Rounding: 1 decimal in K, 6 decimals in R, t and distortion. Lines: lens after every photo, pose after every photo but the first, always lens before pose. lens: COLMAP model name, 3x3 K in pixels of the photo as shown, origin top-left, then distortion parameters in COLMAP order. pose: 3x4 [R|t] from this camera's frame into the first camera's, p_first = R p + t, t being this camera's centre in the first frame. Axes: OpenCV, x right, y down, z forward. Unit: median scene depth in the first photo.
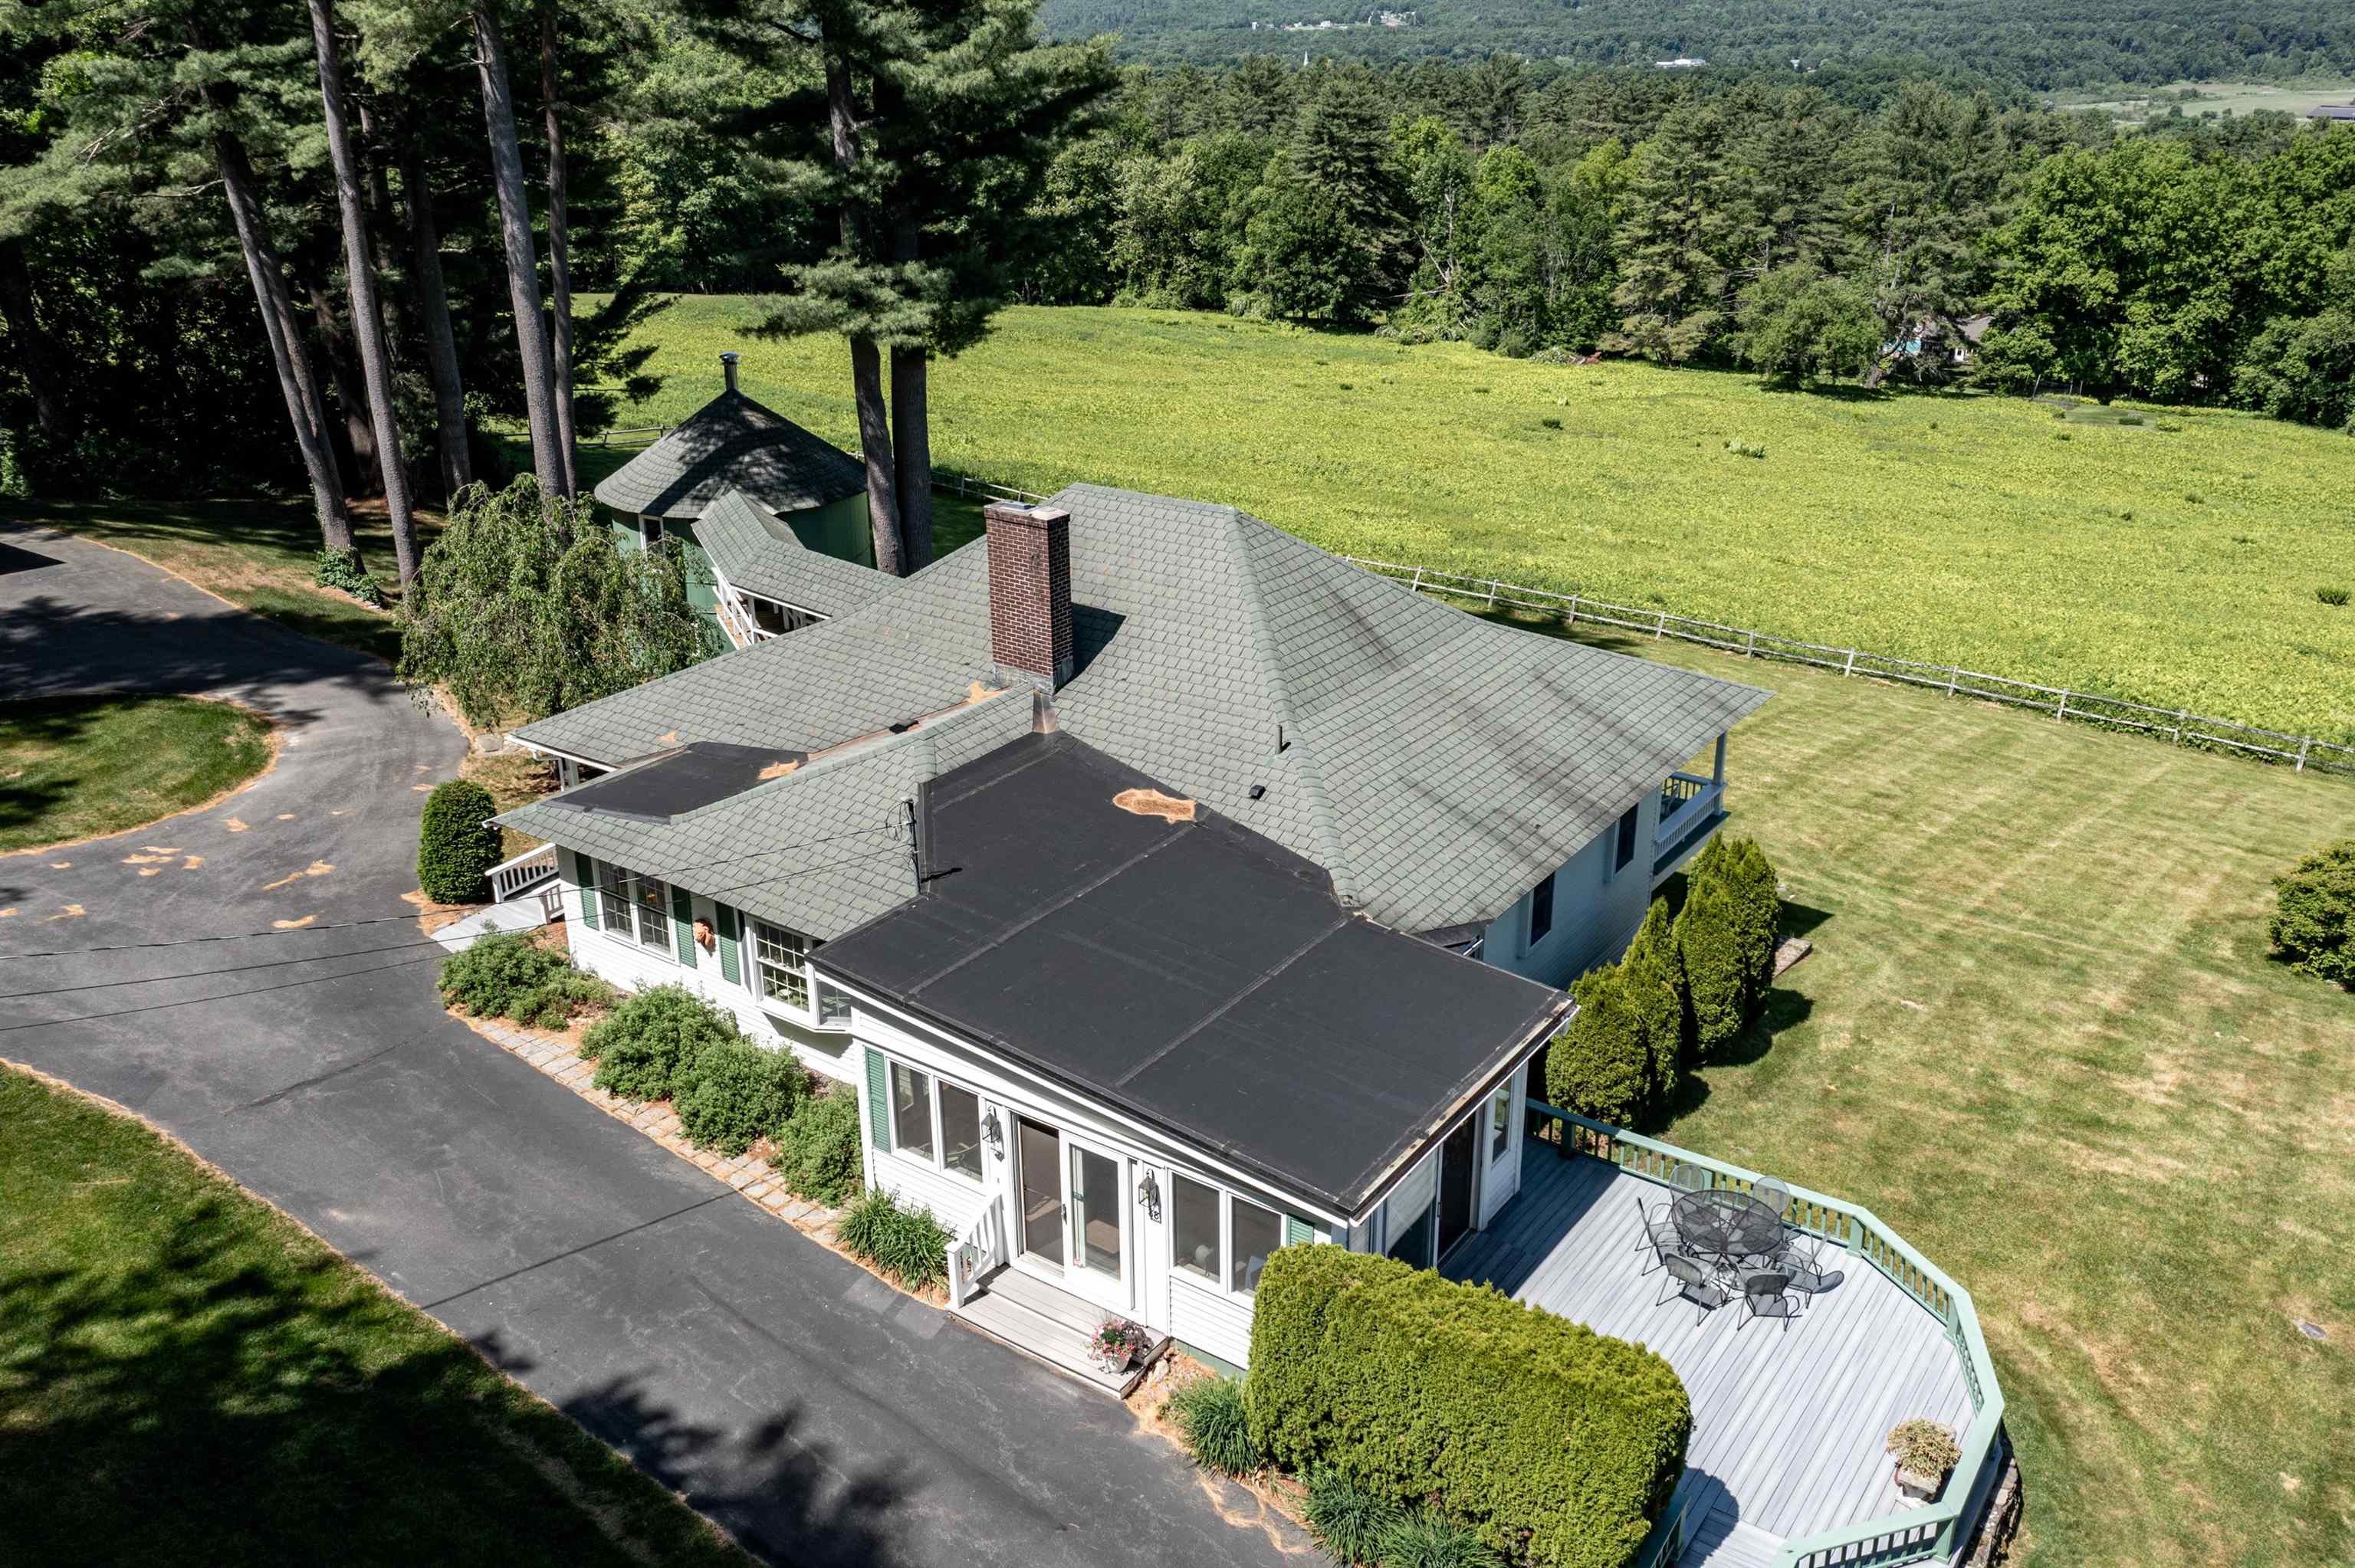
lens RADIAL K [[1871.4, 0, 1151.4], [0, 1871.4, 744.3], [0, 0, 1]] dist [0.003107, -0.004449]
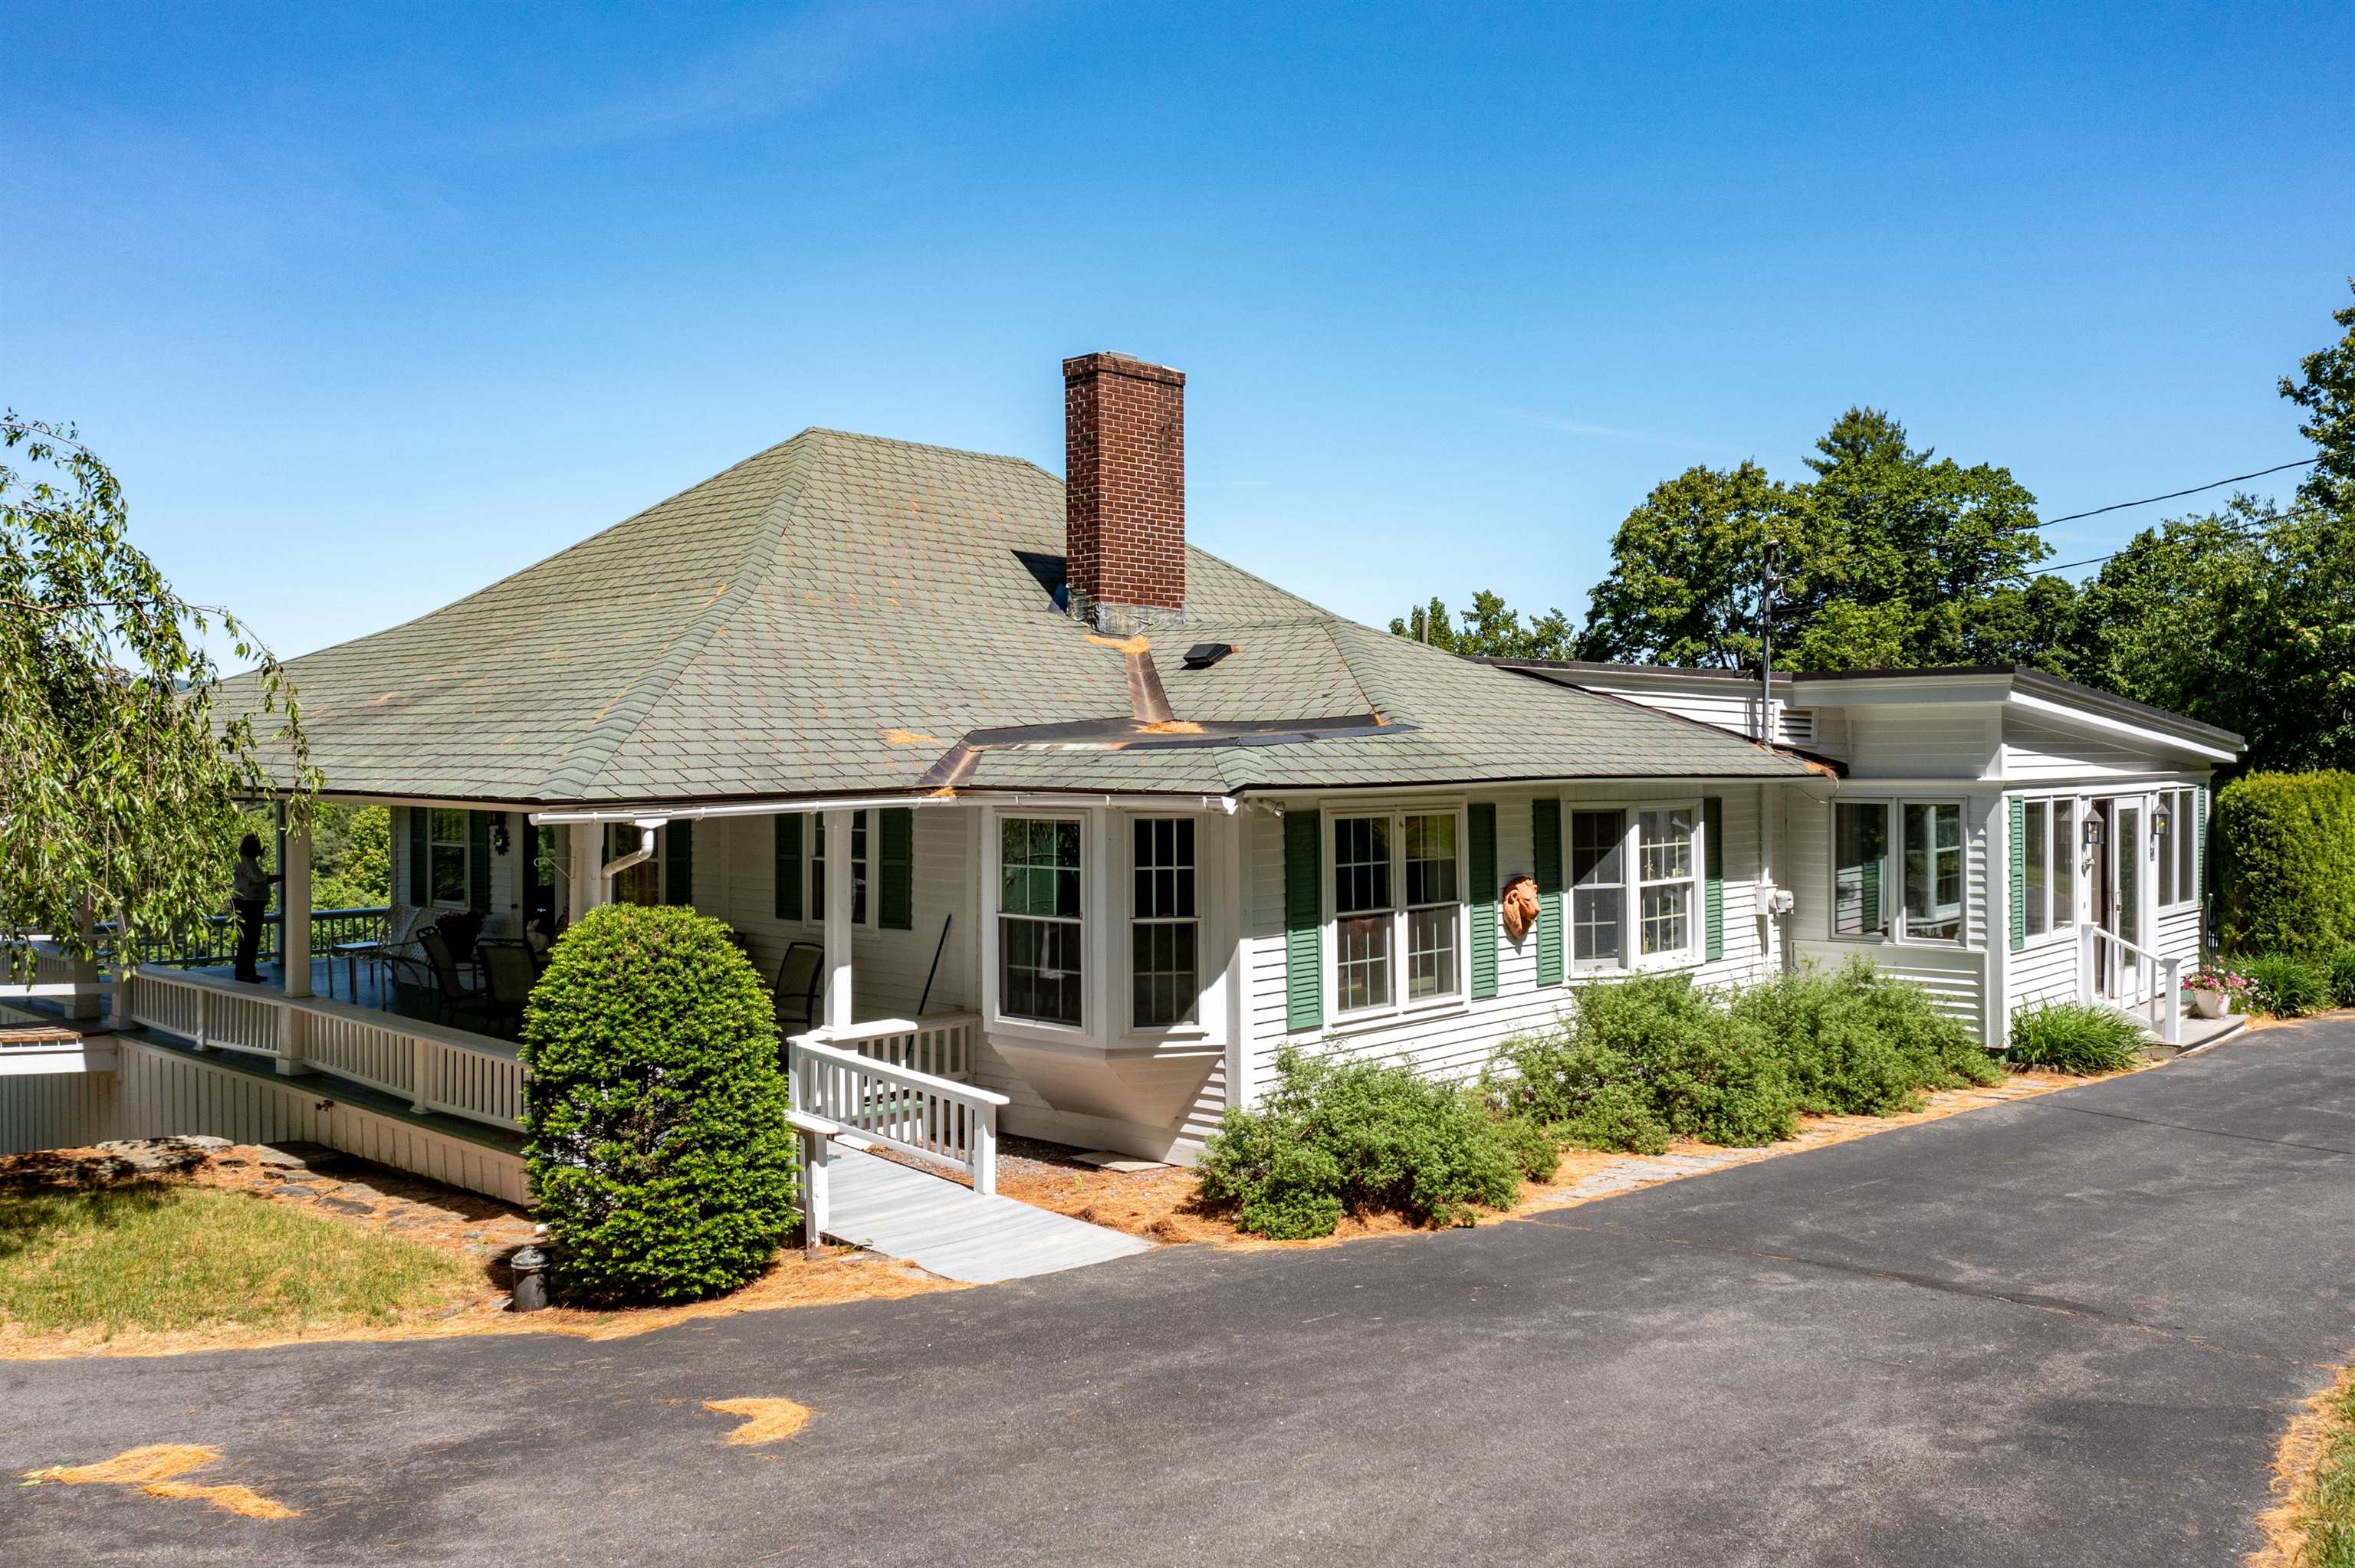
lens RADIAL K [[1871.4, 0, 1196.5], [0, 1871.4, 782.6], [0, 0, 1]] dist [0.003107, -0.004449]
pose [[0.111133, 0.002335, 0.993803, -0.524255], [0.364313, 0.930287, -0.042925, 0.038027], [-0.924622, 0.366826, 0.102535, 0.680133]]
